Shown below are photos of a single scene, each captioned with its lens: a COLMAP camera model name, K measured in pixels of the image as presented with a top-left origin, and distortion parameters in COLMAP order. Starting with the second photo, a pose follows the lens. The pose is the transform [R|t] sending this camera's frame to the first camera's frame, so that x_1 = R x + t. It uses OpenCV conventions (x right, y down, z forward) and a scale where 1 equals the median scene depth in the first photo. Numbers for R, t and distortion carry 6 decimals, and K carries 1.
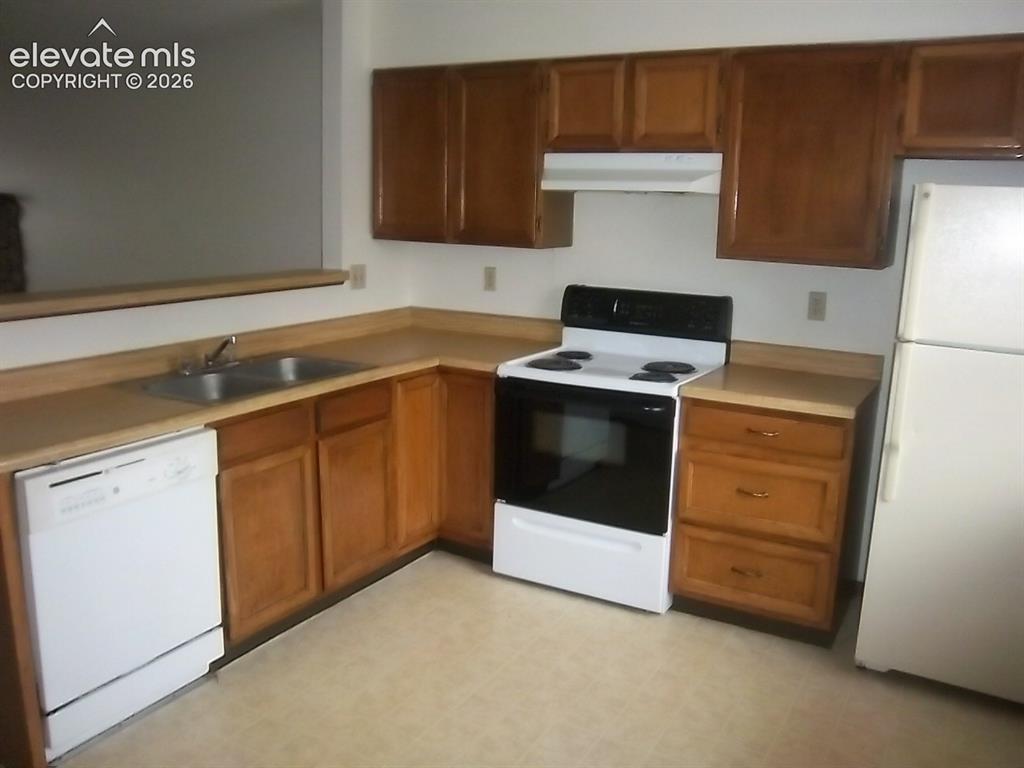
lens RADIAL K [[898.3, 0, 512.0], [0, 898.3, 384.0], [0, 0, 1]] dist [-0.007485, 0.000922]
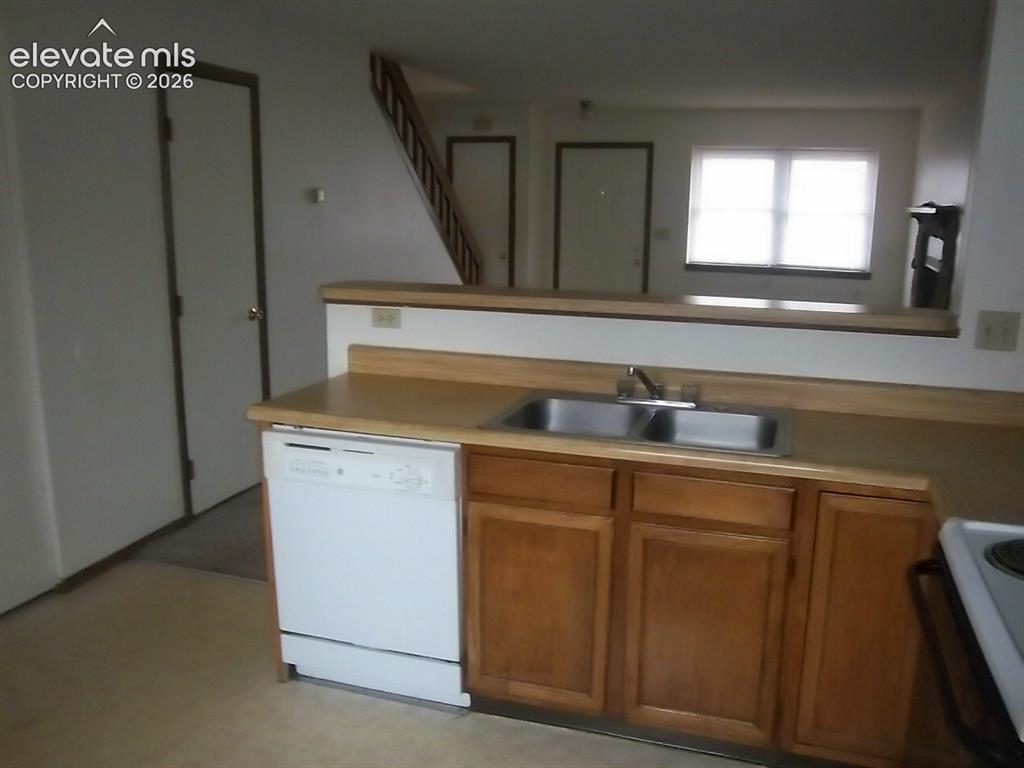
lens RADIAL K [[898.3, 0, 512.0], [0, 898.3, 384.0], [0, 0, 1]] dist [-0.007485, 0.000922]
pose [[0.212960, 0.196855, -0.957025, 0.564548], [-0.207493, 0.966263, 0.152584, -0.175128], [0.954775, 0.166082, 0.246621, 0.865704]]
